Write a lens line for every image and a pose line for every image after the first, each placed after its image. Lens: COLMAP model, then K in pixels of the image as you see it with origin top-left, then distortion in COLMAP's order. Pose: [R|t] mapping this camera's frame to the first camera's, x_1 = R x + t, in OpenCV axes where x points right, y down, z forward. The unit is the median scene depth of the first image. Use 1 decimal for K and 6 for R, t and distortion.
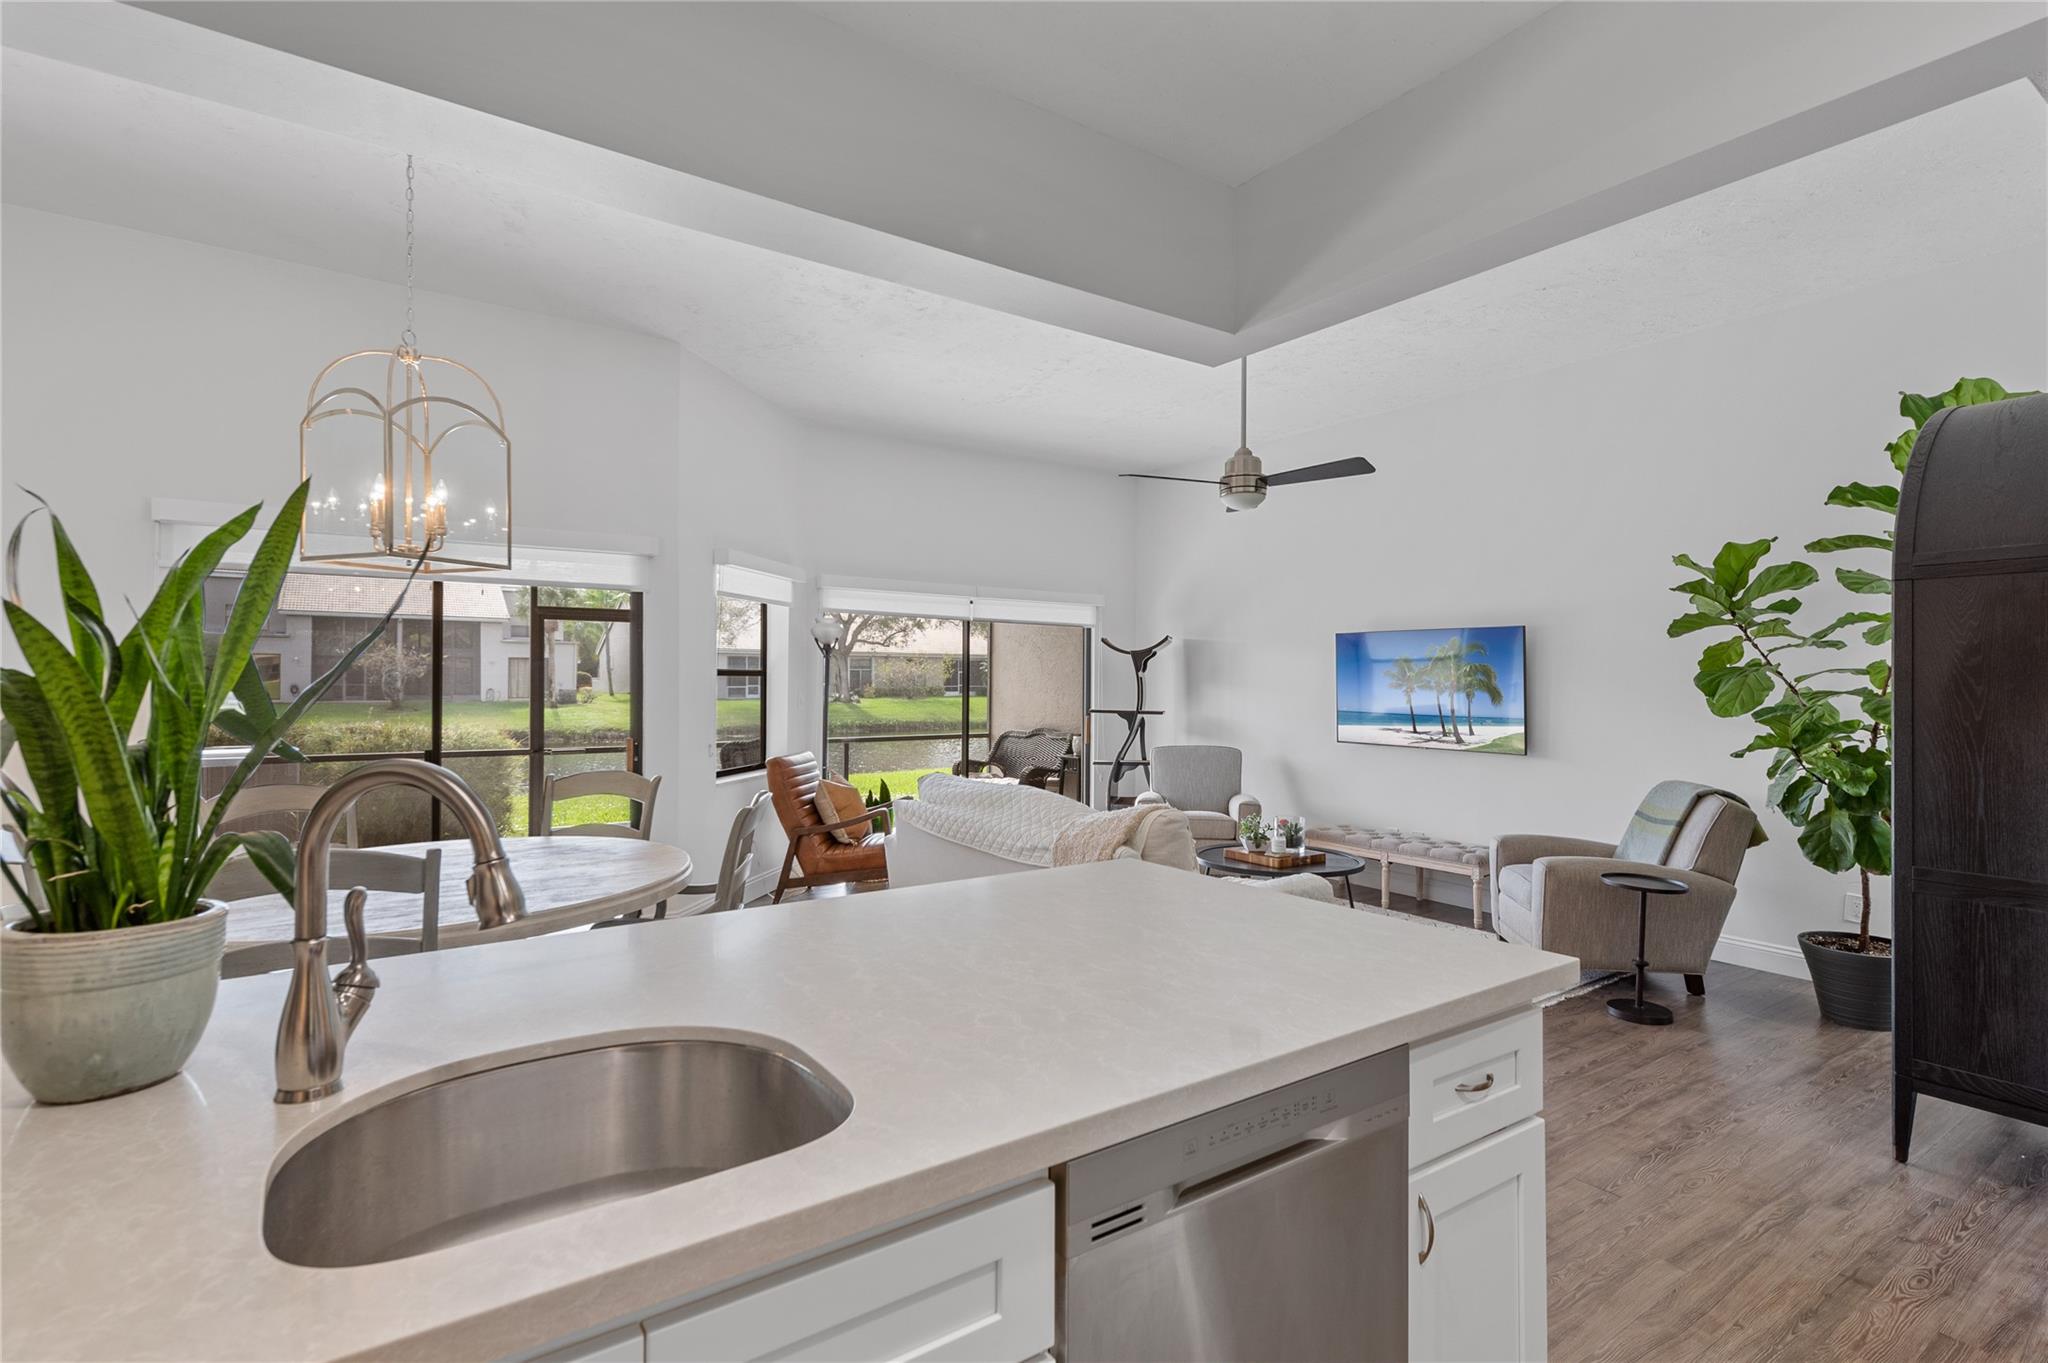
lens RADIAL K [[985.3, 0, 1042.8], [0, 985.3, 671.6], [0, 0, 1]] dist [0.015257, -0.001783]
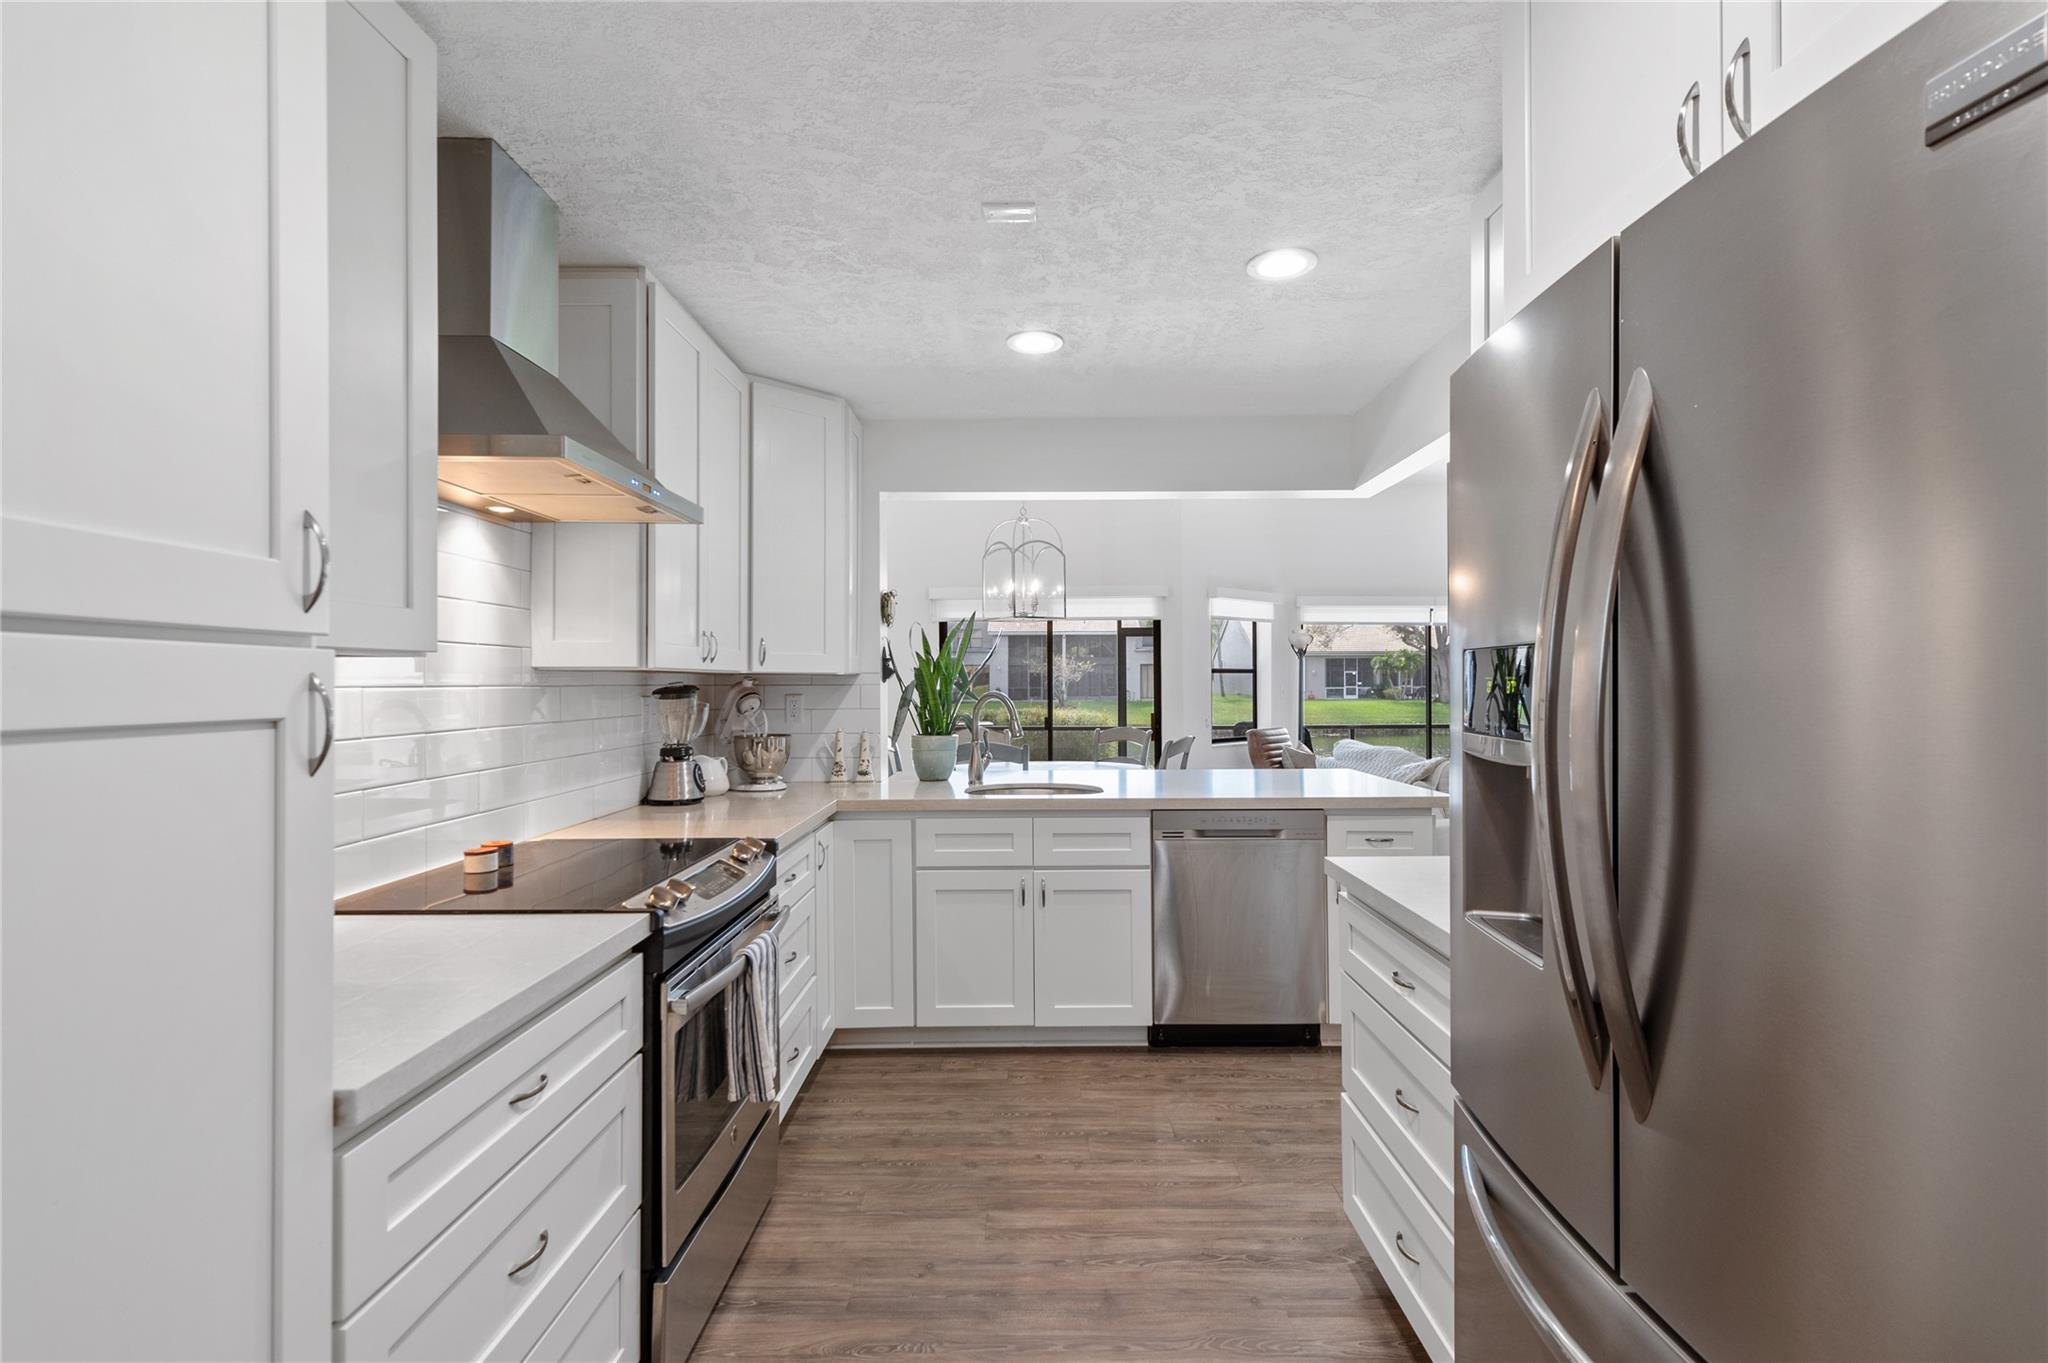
lens RADIAL K [[985.3, 0, 1034.7], [0, 985.3, 678.8], [0, 0, 1]] dist [0.015257, -0.001783]
pose [[0.819877, -0.009886, -0.572454, 0.251273], [0.012829, 0.999917, 0.001106, 0.006214], [0.572396, -0.008250, 0.819936, -0.305273]]
